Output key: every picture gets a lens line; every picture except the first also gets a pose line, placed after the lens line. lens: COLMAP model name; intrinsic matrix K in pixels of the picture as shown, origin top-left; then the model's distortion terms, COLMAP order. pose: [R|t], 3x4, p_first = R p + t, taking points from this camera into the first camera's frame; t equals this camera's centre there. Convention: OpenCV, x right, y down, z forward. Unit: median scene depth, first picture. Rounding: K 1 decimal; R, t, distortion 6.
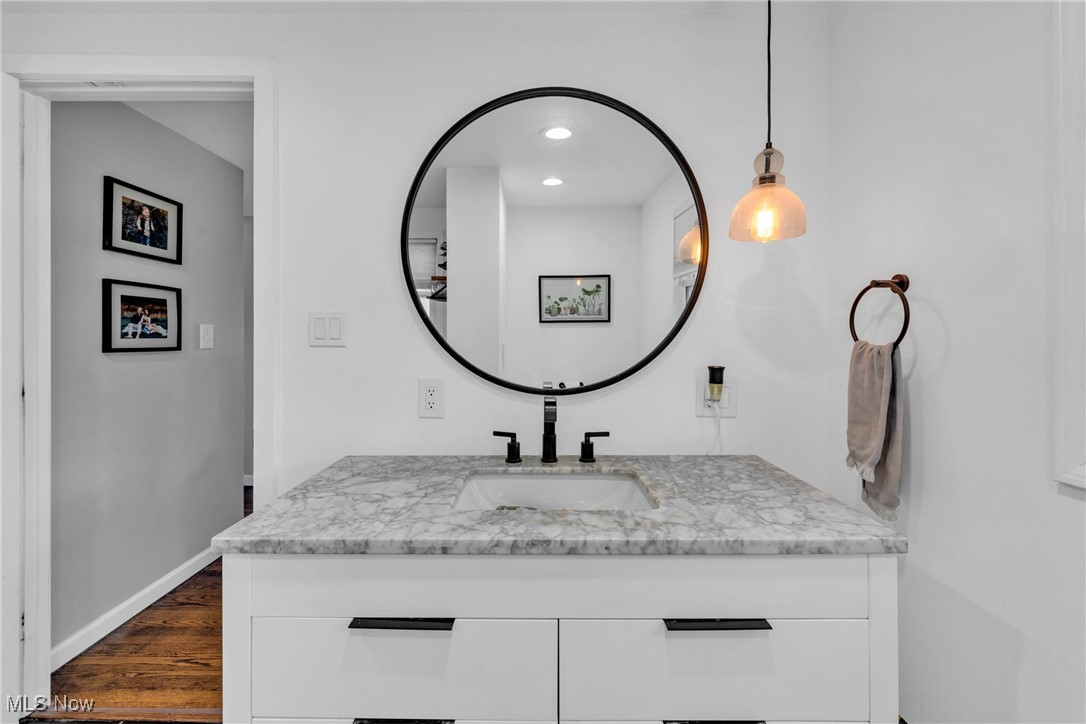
lens RADIAL K [[447.4, 0, 537.9], [0, 447.4, 336.8], [0, 0, 1]] dist [0.001097, 0.000373]
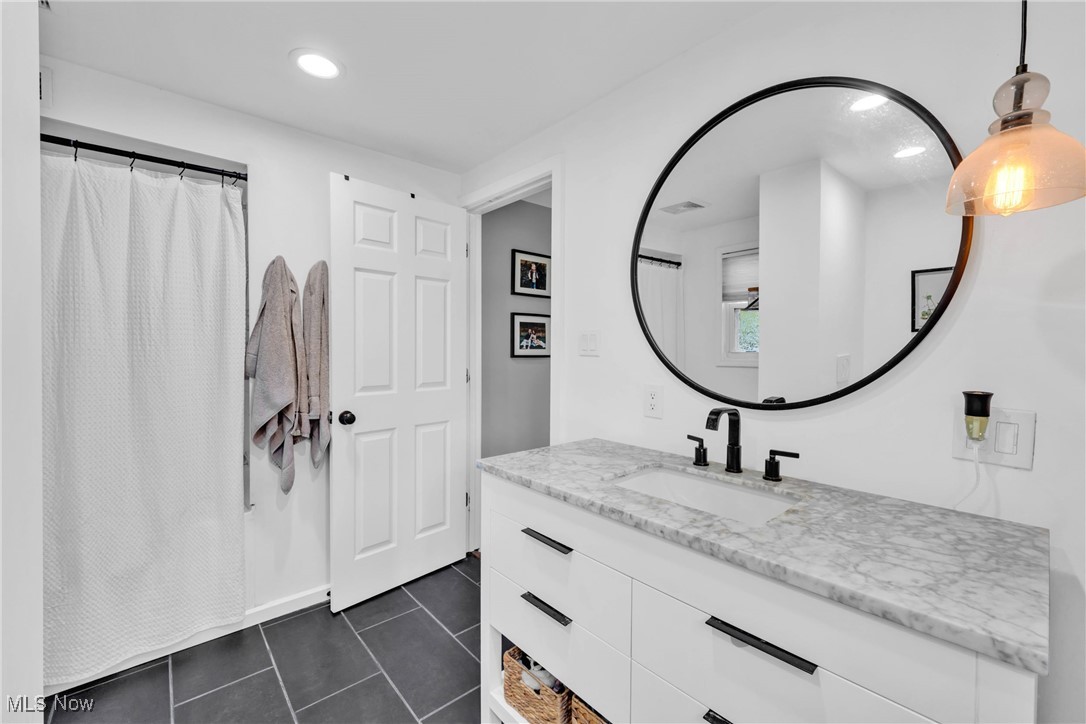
lens RADIAL K [[447.4, 0, 546.2], [0, 447.4, 356.8], [0, 0, 1]] dist [0.001097, 0.000373]
pose [[0.668991, 0.017324, -0.743068, 0.494993], [-0.003404, 0.999789, 0.020245, -0.002507], [0.743262, -0.011014, 0.668909, 0.003604]]
